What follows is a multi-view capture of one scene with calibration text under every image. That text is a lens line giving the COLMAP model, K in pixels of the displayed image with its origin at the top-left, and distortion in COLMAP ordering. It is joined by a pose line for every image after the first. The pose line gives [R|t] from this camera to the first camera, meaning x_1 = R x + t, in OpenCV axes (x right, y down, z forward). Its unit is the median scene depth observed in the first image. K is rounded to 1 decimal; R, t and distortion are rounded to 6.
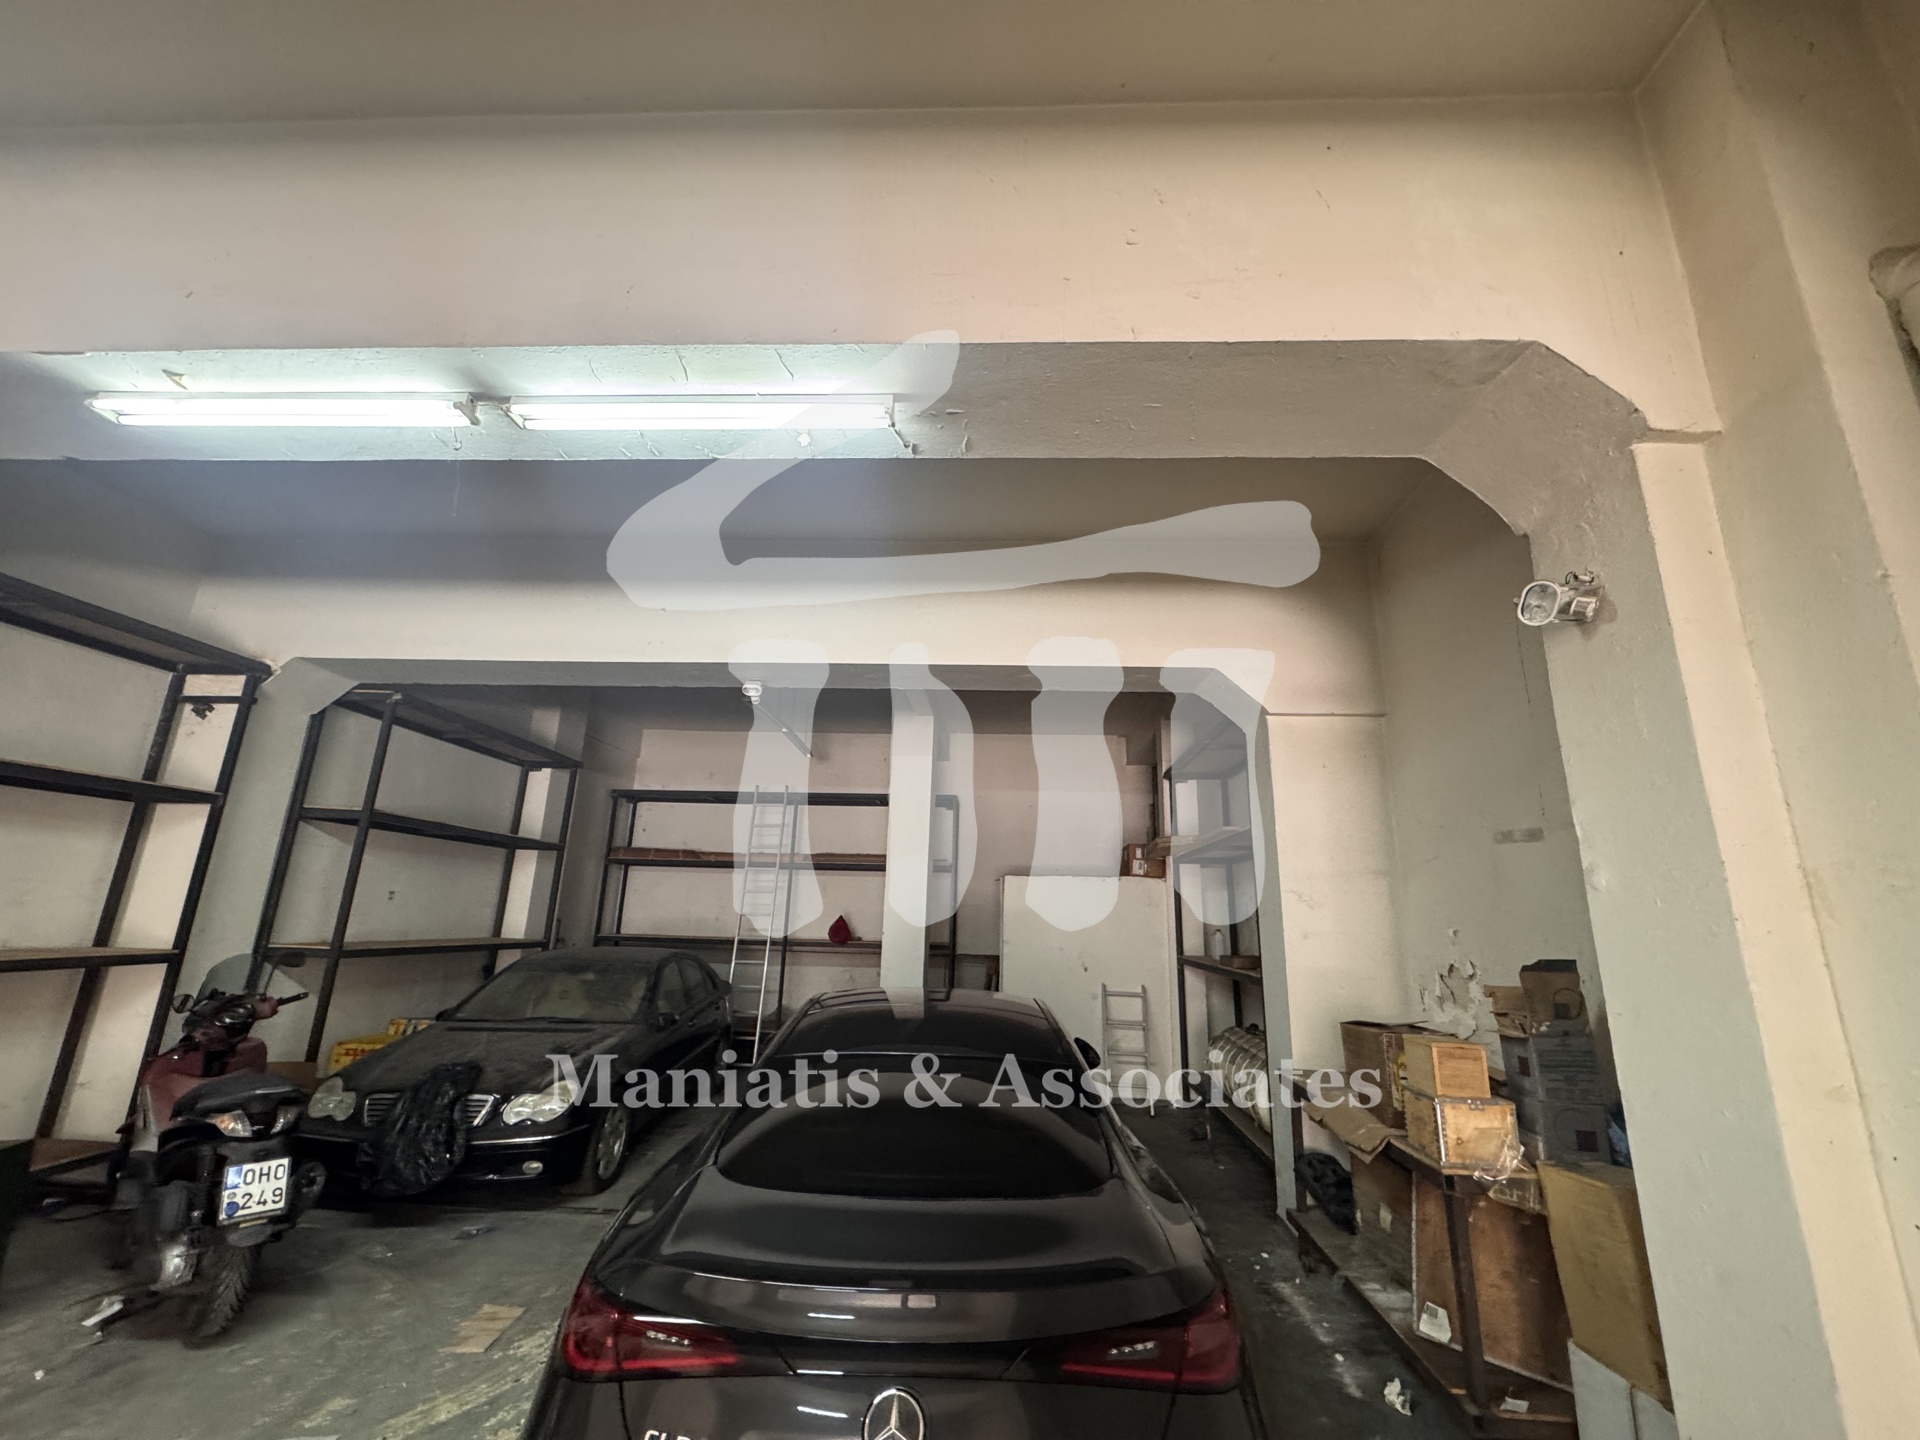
lens RADIAL K [[763.0, 0, 962.6], [0, 763.0, 720.8], [0, 0, 1]] dist [-0.002402, 0.000424]
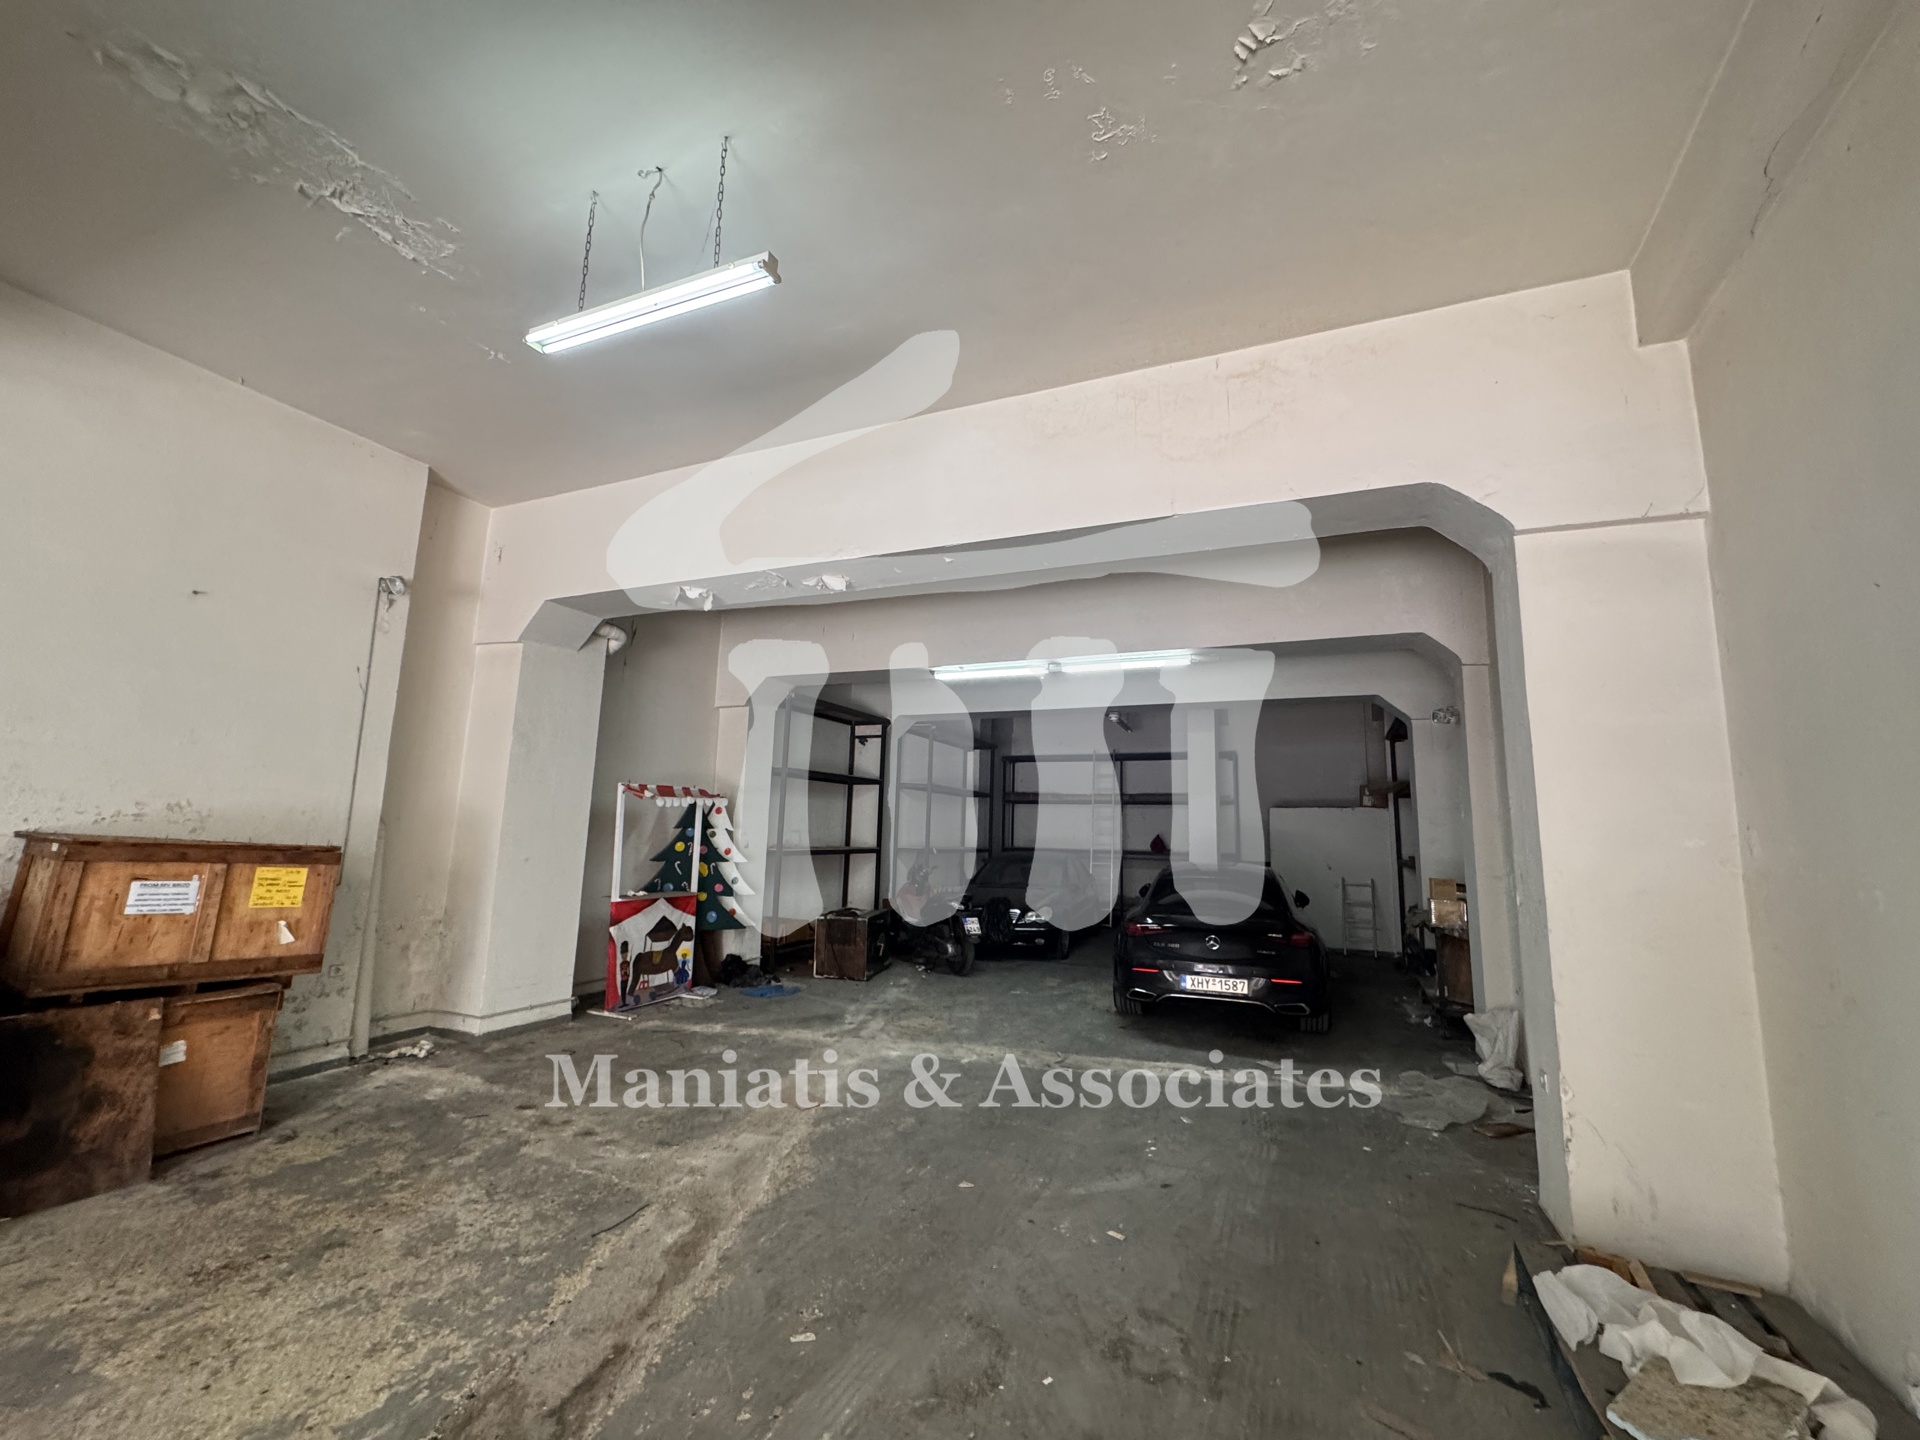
lens RADIAL K [[763.0, 0, 962.1], [0, 763.0, 722.3], [0, 0, 1]] dist [-0.002402, 0.000424]
pose [[0.932549, -0.054672, -0.356880, 0.055967], [0.089022, 0.992769, 0.080533, -0.224950], [0.349897, -0.106871, 0.930672, -0.957847]]
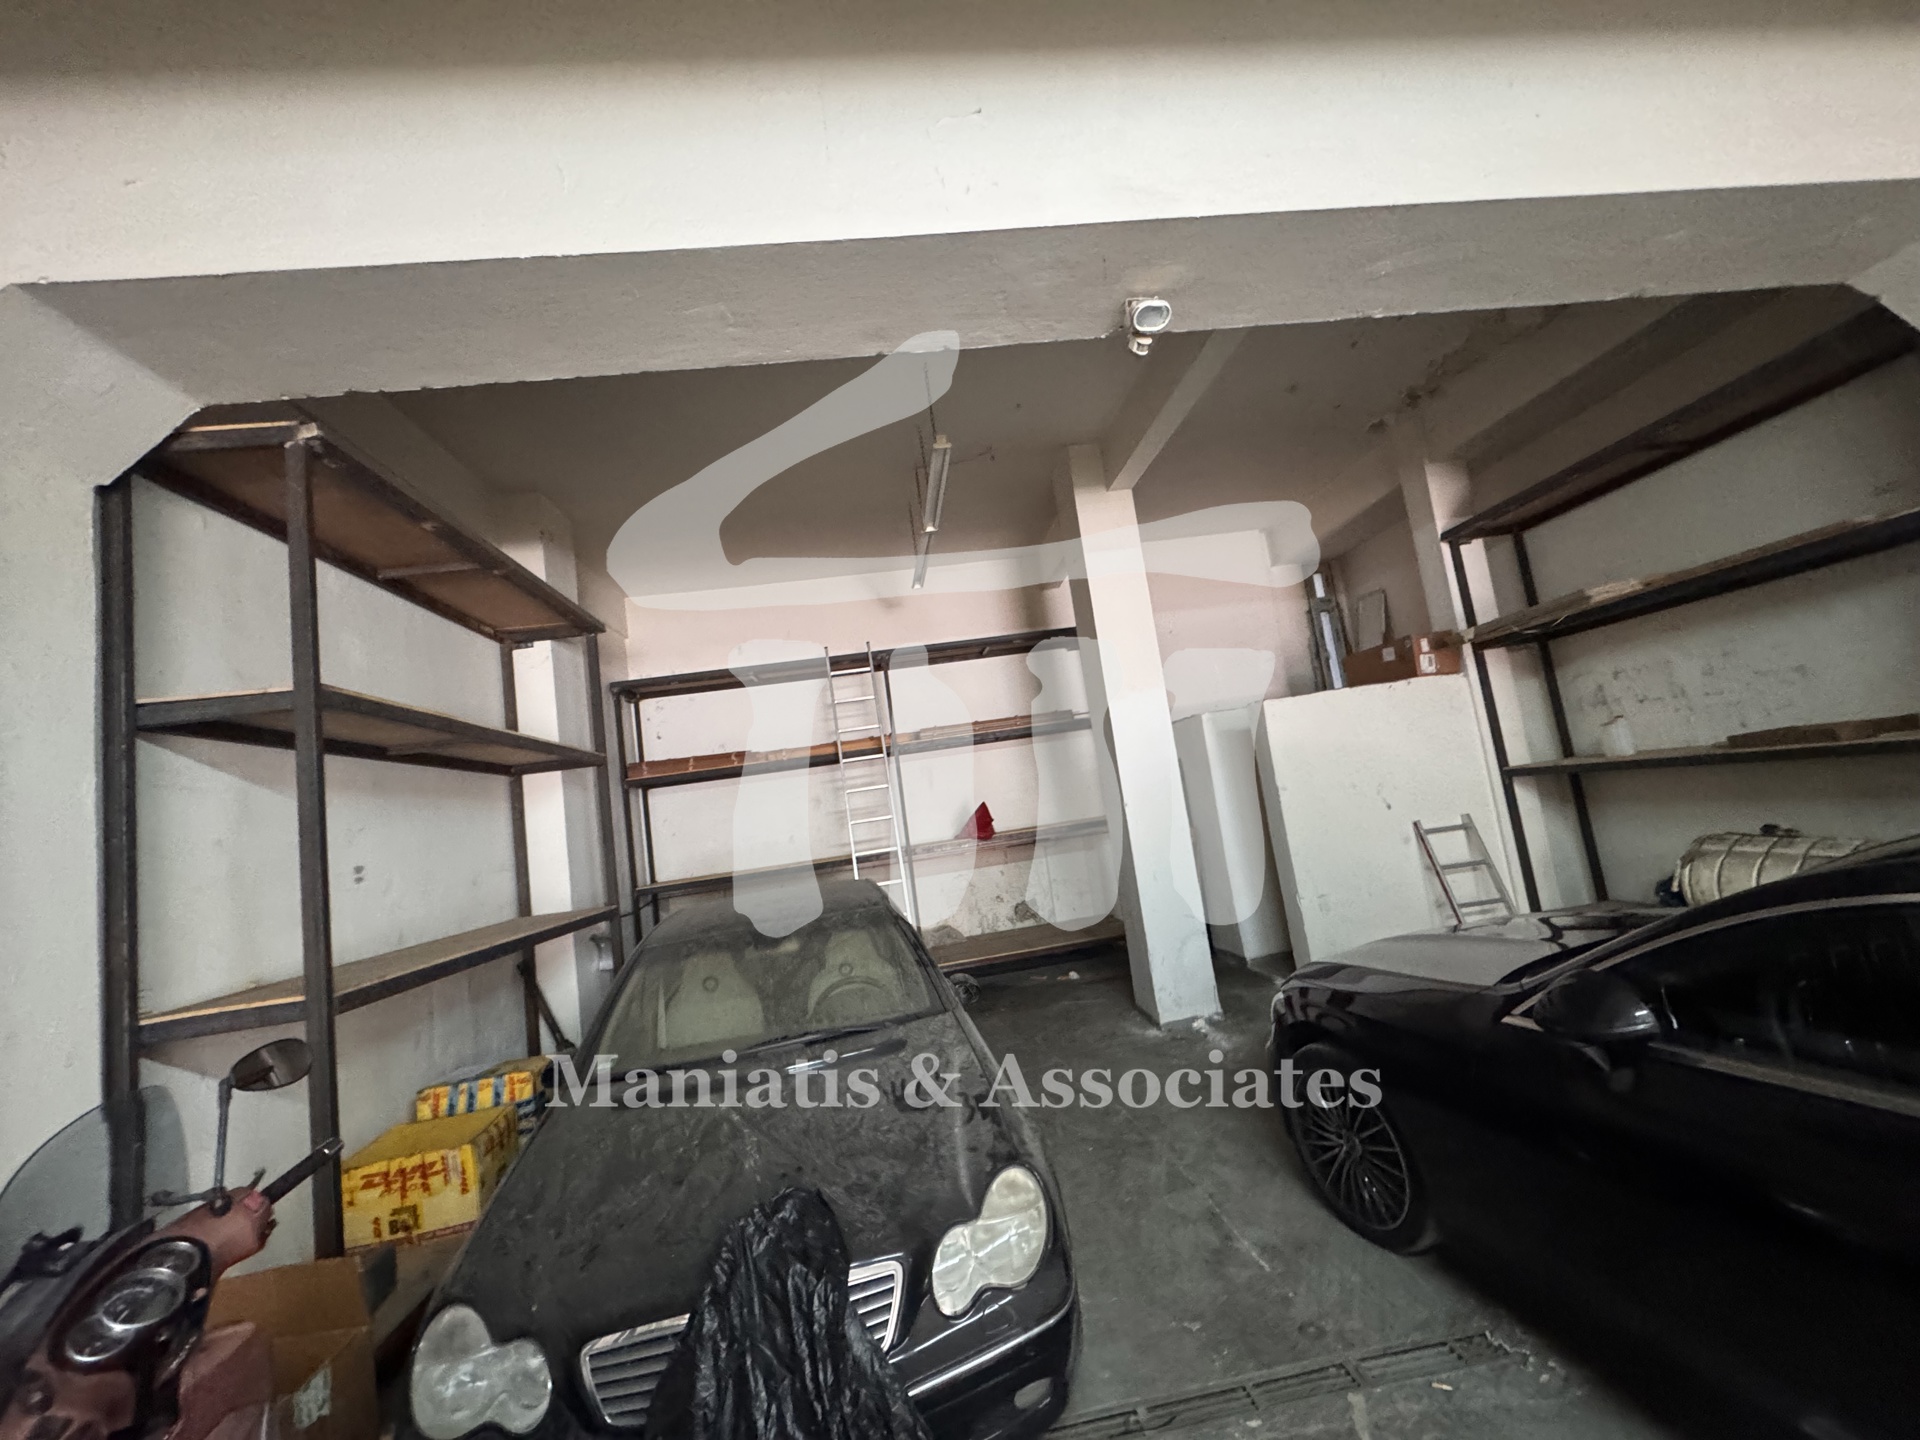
lens RADIAL K [[763.0, 0, 962.0], [0, 763.0, 721.3], [0, 0, 1]] dist [-0.002402, 0.000424]
pose [[0.976122, -0.147565, 0.159404, -0.526486], [0.124965, 0.981718, 0.143571, 0.130616], [-0.177676, -0.120223, 0.976718, 0.543771]]
